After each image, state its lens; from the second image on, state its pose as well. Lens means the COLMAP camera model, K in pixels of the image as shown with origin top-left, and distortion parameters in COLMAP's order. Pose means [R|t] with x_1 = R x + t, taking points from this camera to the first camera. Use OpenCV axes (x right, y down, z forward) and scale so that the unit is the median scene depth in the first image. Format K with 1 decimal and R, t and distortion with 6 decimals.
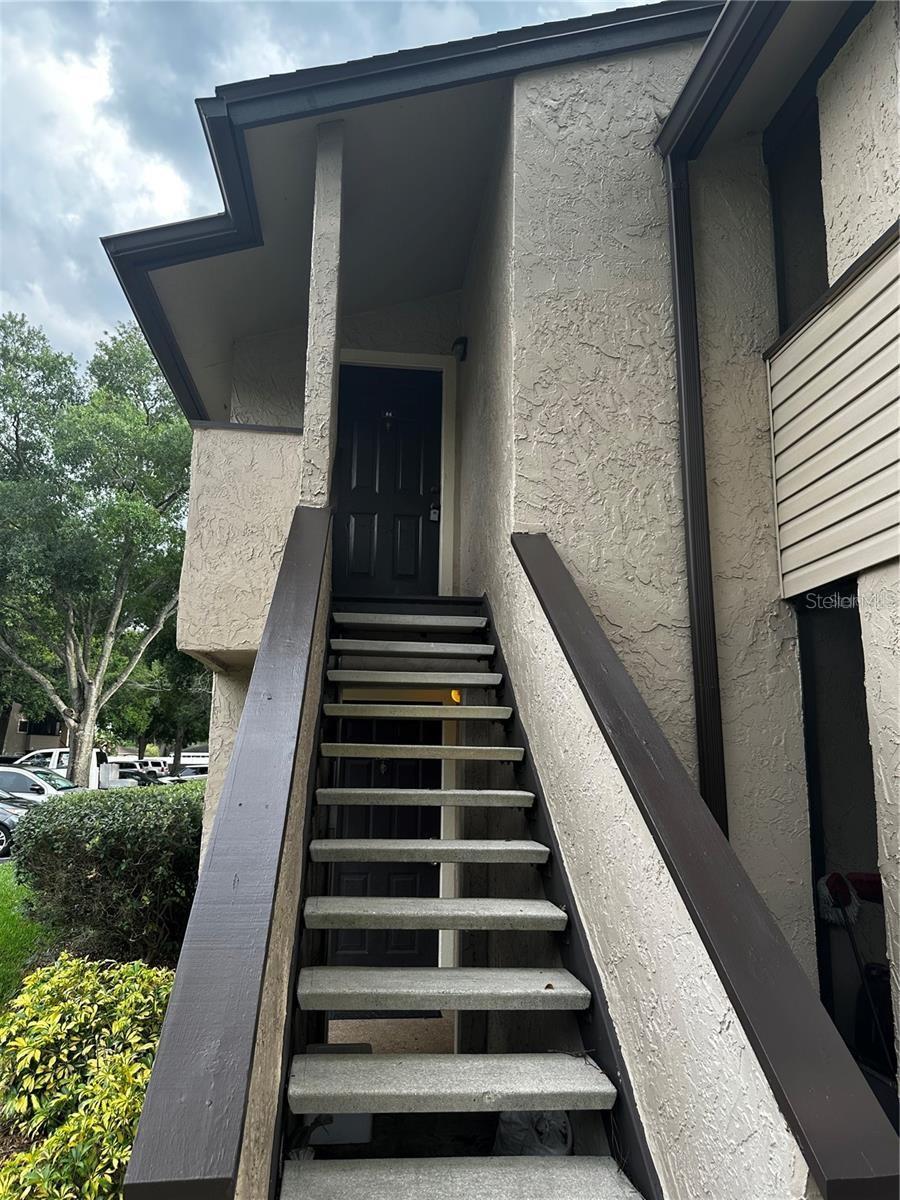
lens RADIAL K [[844.2, 0, 440.1], [0, 844.2, 596.9], [0, 0, 1]] dist [0.063864, -0.075640]
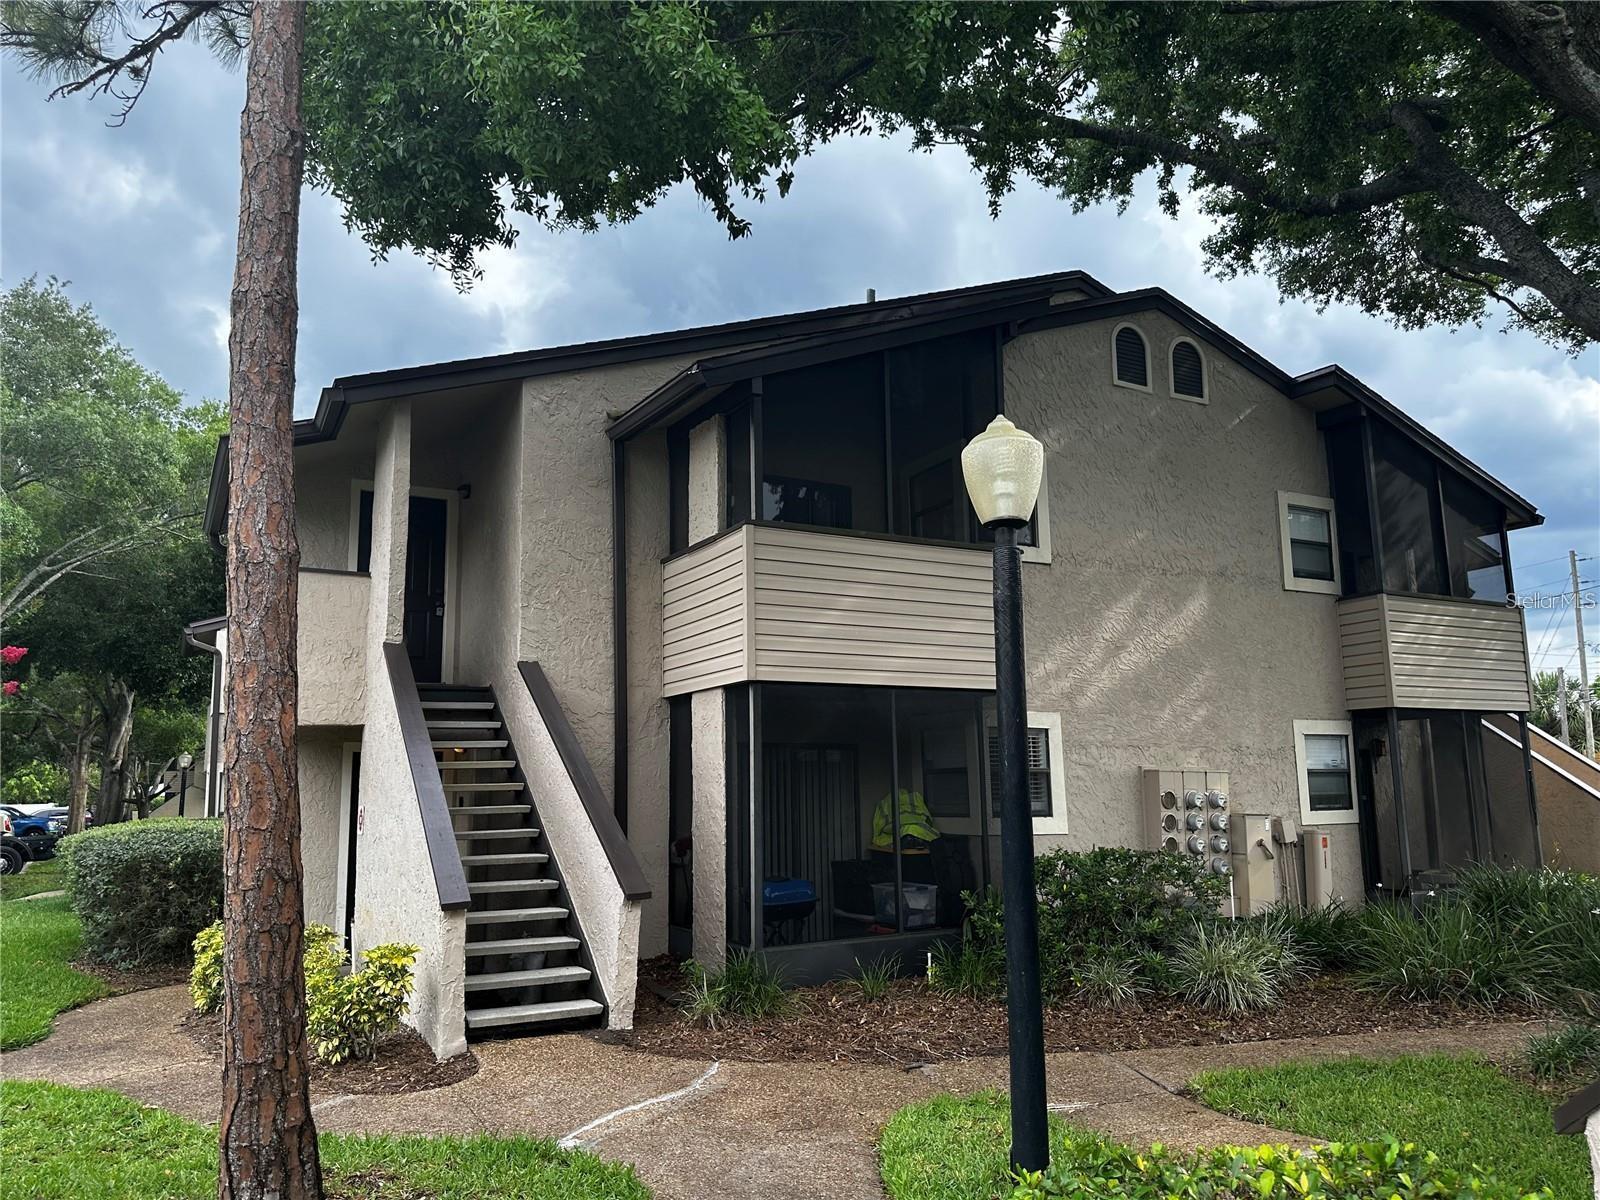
lens RADIAL K [[1125.6, 0, 810.3], [0, 1125.6, 608.6], [0, 0, 1]] dist [0.063864, -0.075640]
pose [[0.906912, 0.028981, 0.420322, -0.345746], [-0.045799, 0.998501, 0.029972, -0.276250], [-0.418823, -0.046433, 0.906880, -1.347553]]
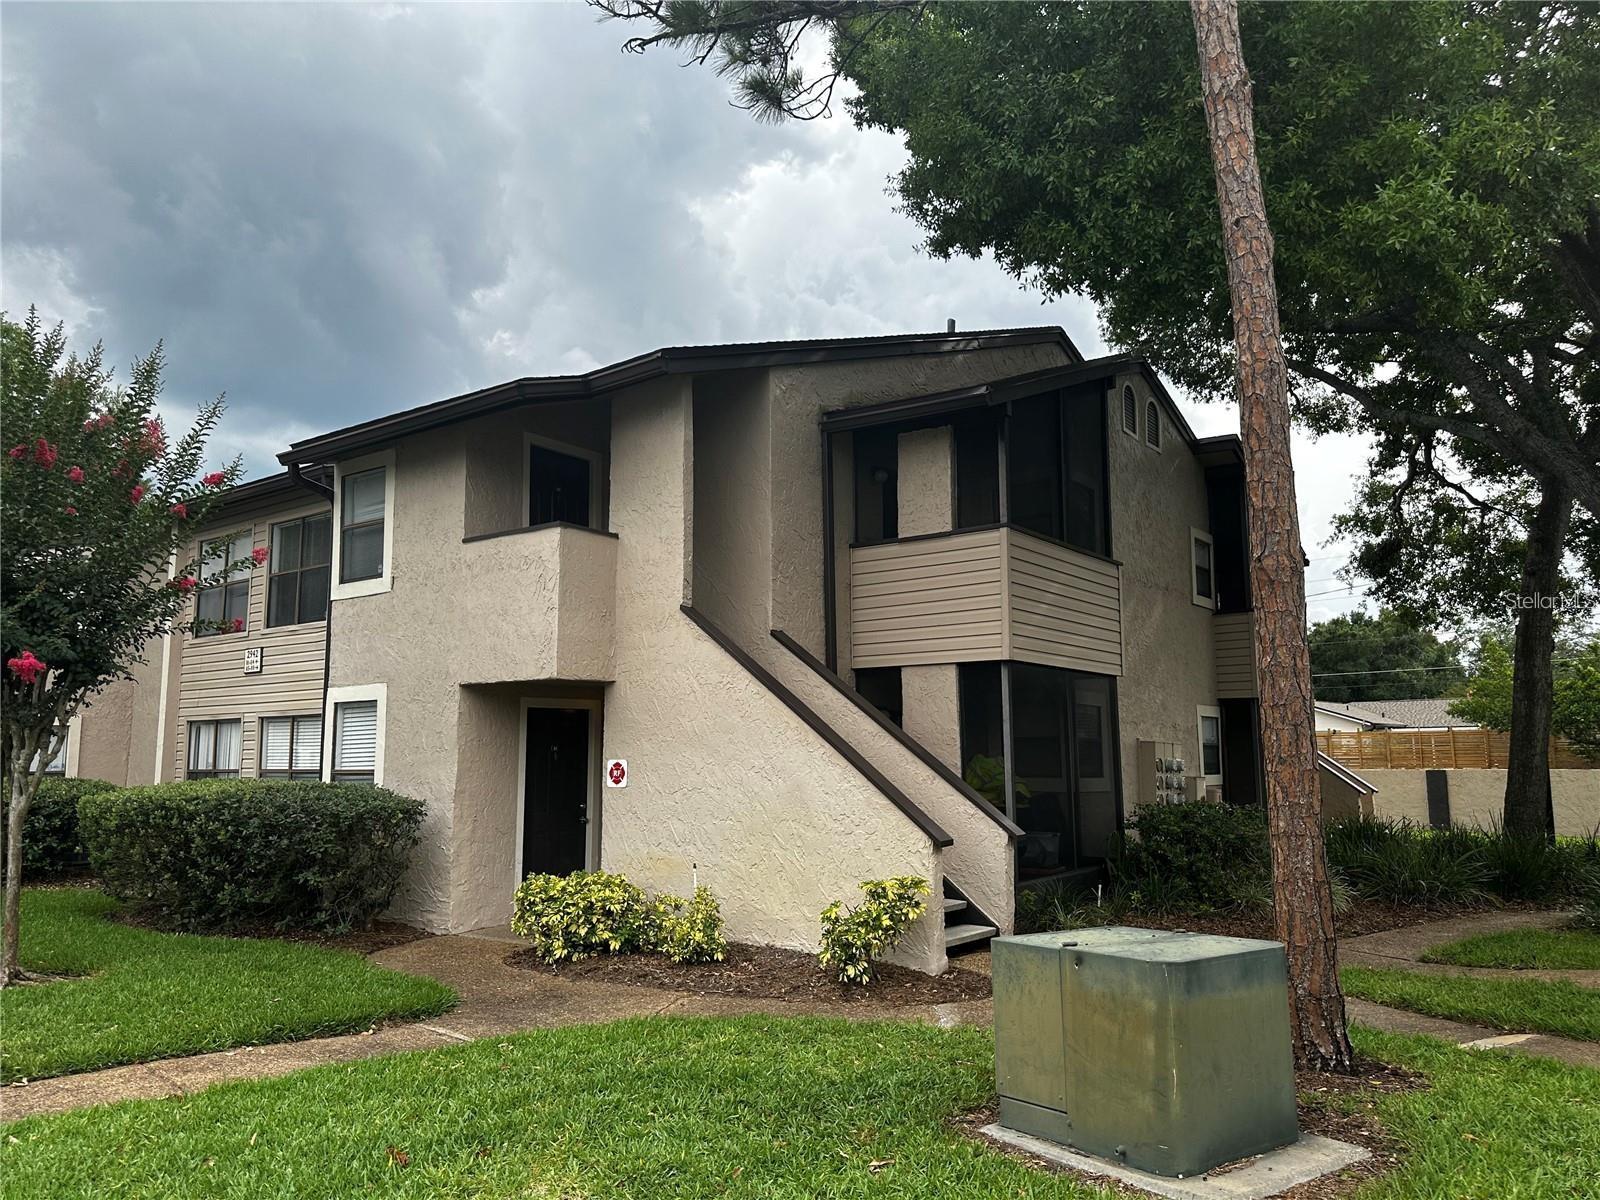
lens RADIAL K [[1125.6, 0, 790.9], [0, 1125.6, 596.6], [0, 0, 1]] dist [0.063864, -0.075640]
pose [[0.664511, 0.079667, 0.743020, -1.735311], [-0.130392, 0.991409, 0.010315, -0.177762], [-0.735814, -0.103739, 0.669190, -0.714147]]
